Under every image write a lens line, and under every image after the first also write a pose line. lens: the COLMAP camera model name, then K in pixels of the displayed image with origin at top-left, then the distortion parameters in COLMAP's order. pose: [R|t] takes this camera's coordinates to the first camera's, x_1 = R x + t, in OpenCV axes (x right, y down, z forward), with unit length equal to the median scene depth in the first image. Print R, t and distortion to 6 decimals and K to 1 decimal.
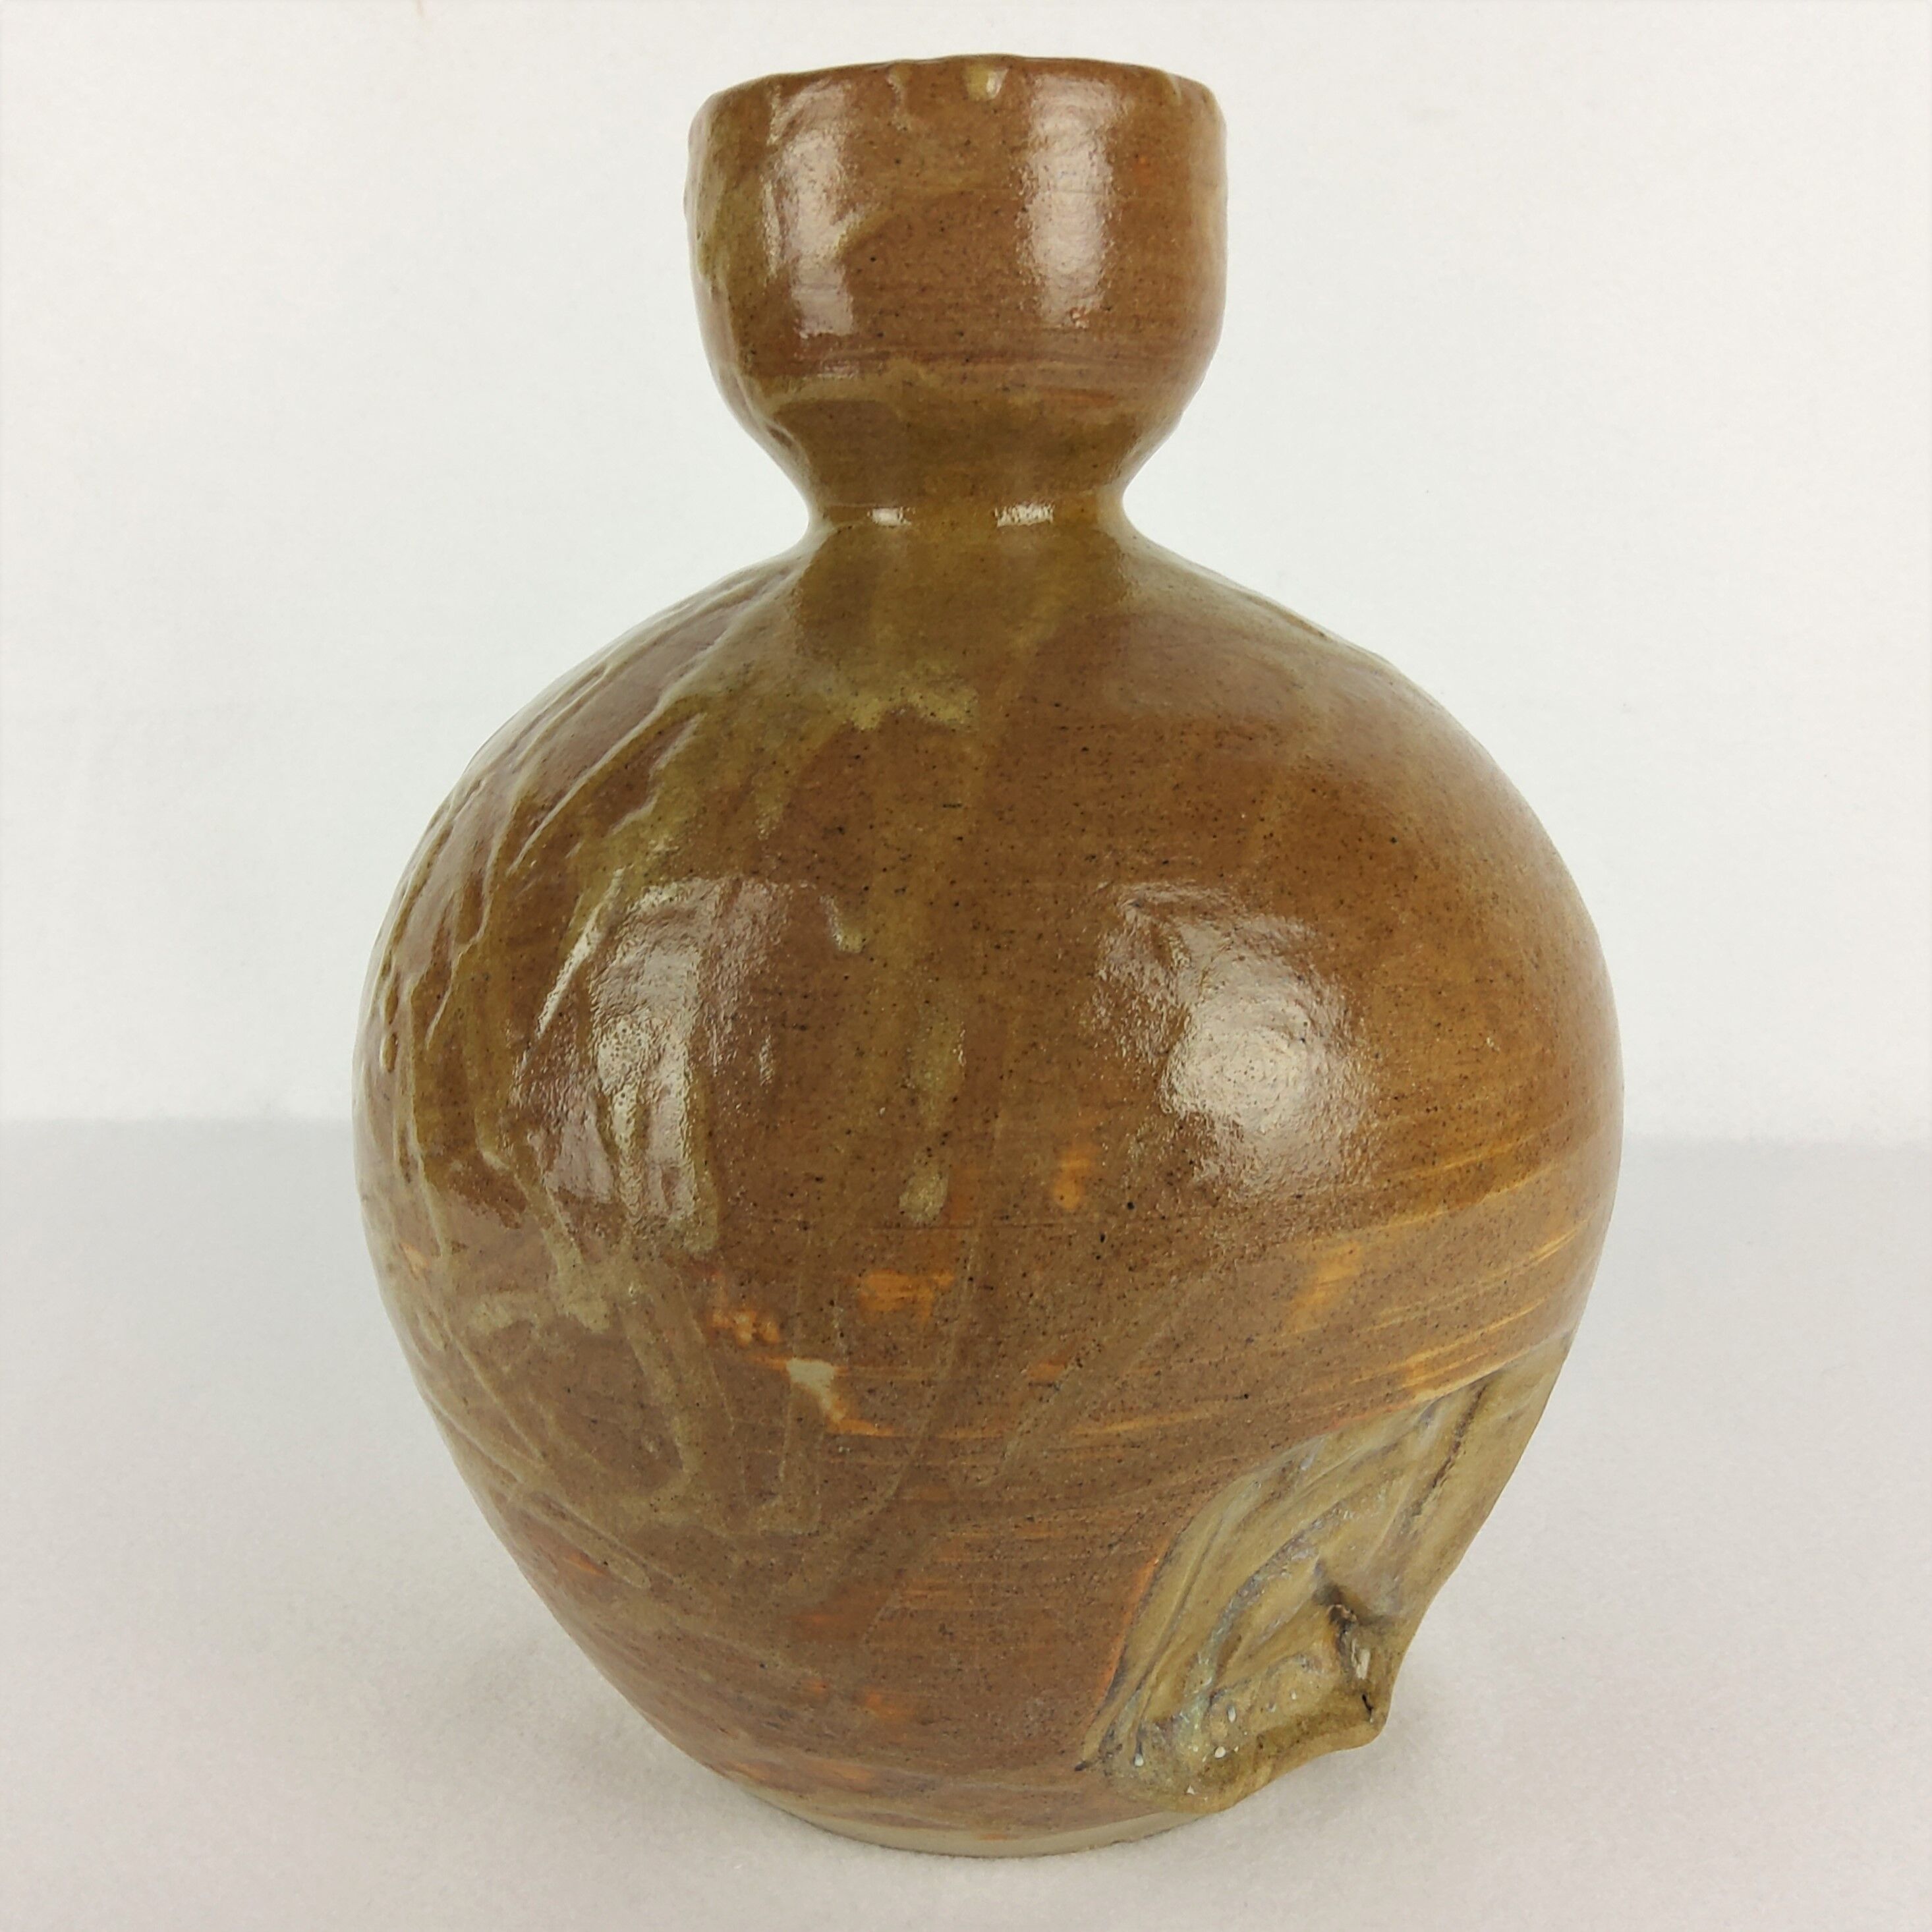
lens RADIAL K [[2043.4, 0, 999.5], [0, 2043.4, 959.5], [0, 0, 1]] dist [0.116313, -0.342278]
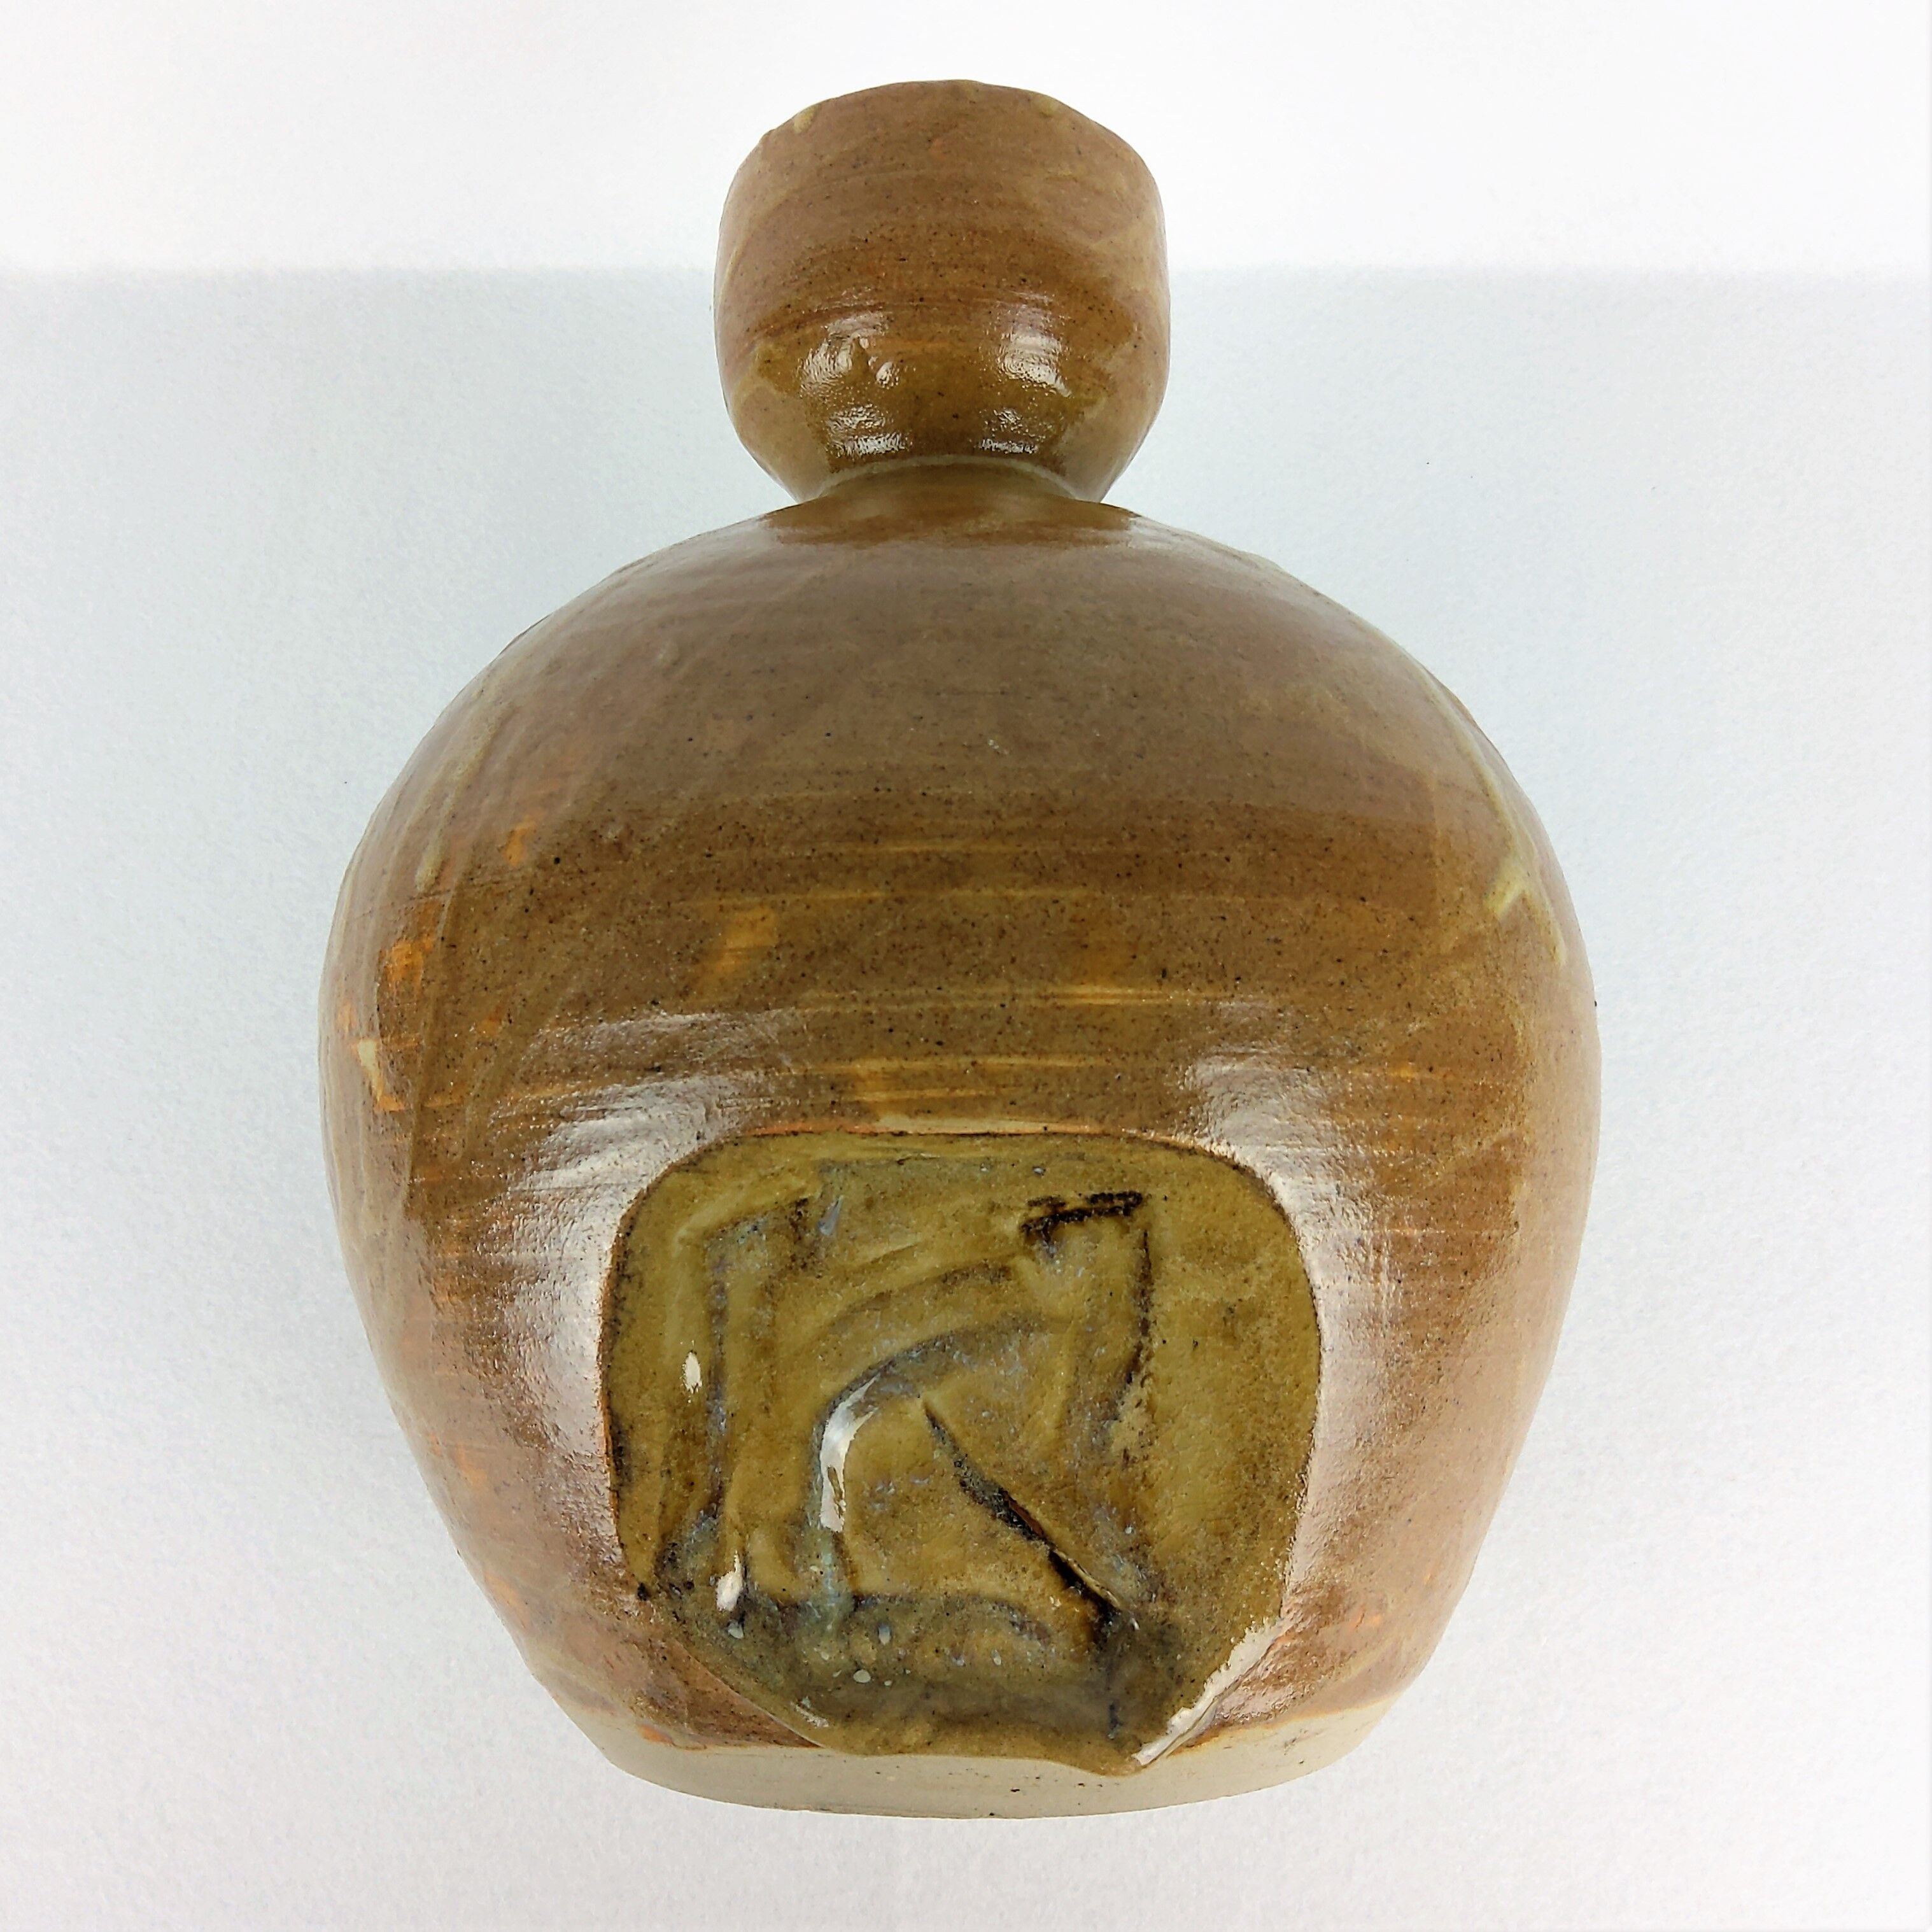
lens RADIAL K [[2043.4, 0, 999.5], [0, 2043.4, 959.5], [0, 0, 1]] dist [0.116313, -0.342278]
pose [[0.770393, -0.098680, -0.629886, 0.832231], [-0.153718, 0.930057, -0.333712, 0.449142], [0.618761, 0.353914, 0.701341, 0.394602]]
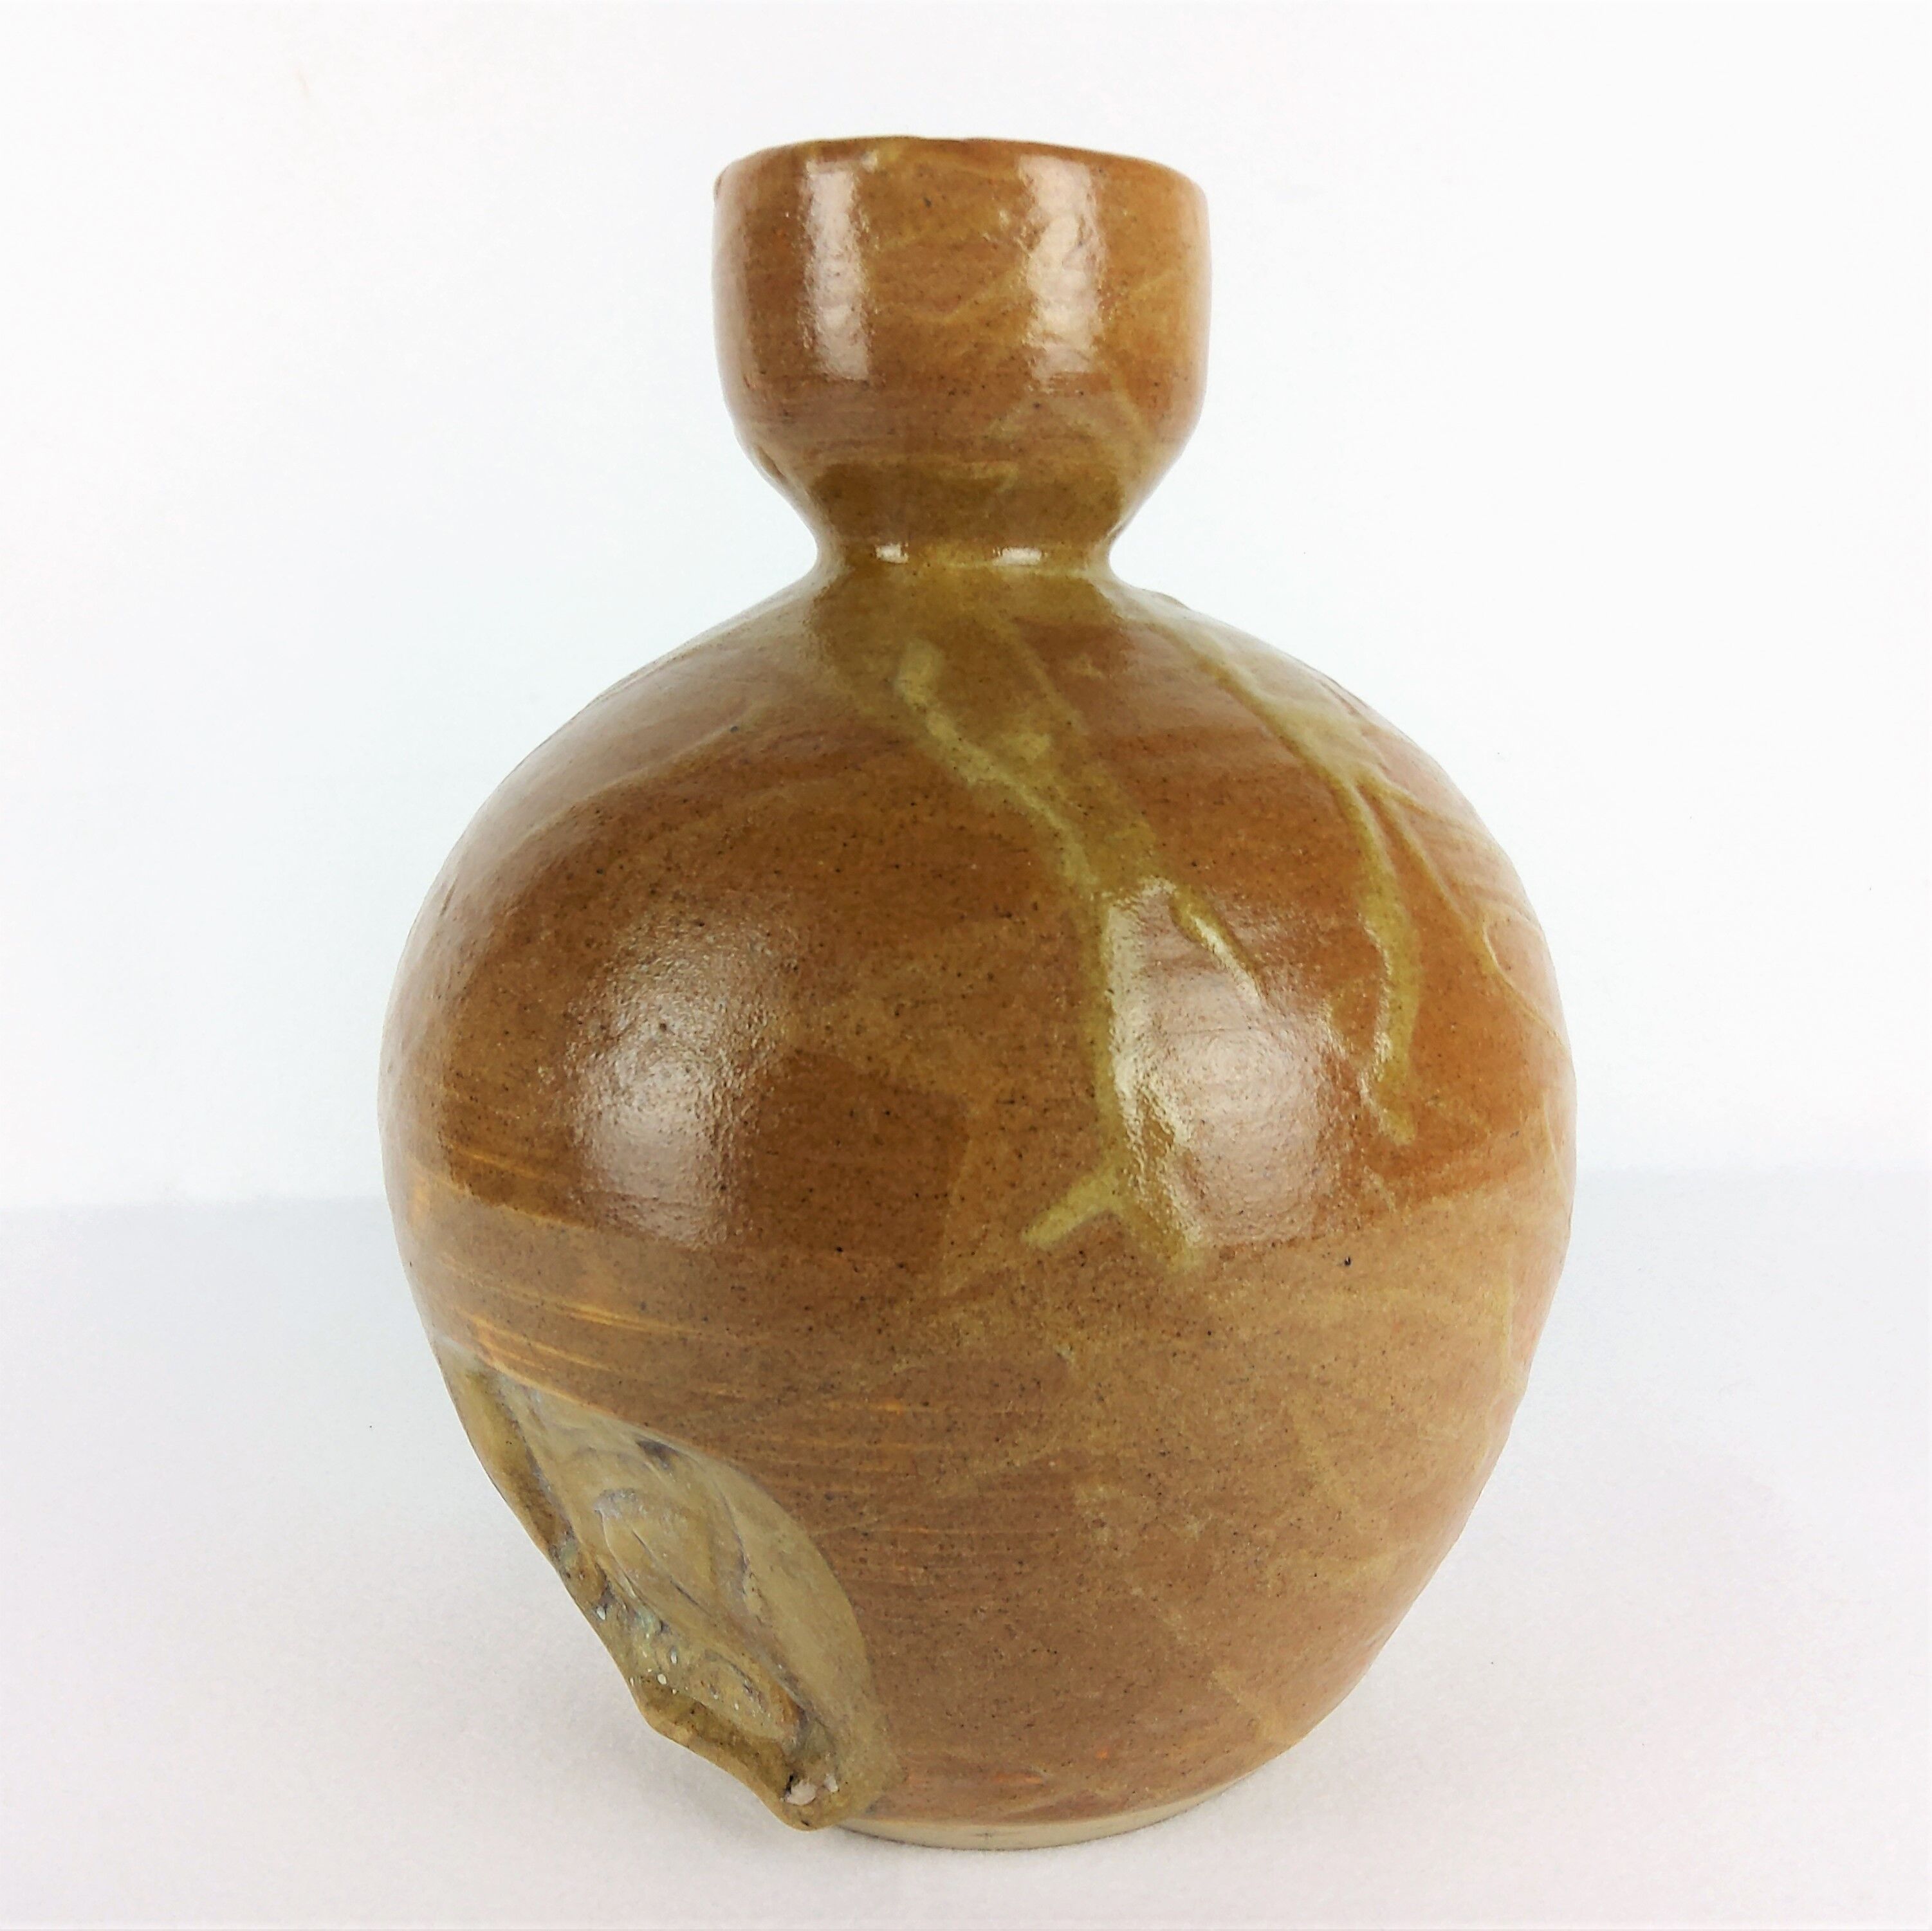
lens RADIAL K [[2043.2, 0, 999.5], [0, 2043.2, 959.0], [0, 0, 1]] dist [0.116313, -0.342278]
pose [[0.165823, 0.230111, -0.958933, 1.288901], [-0.231447, 0.954316, 0.188981, -0.270524], [0.958611, 0.190605, 0.211506, 1.012627]]
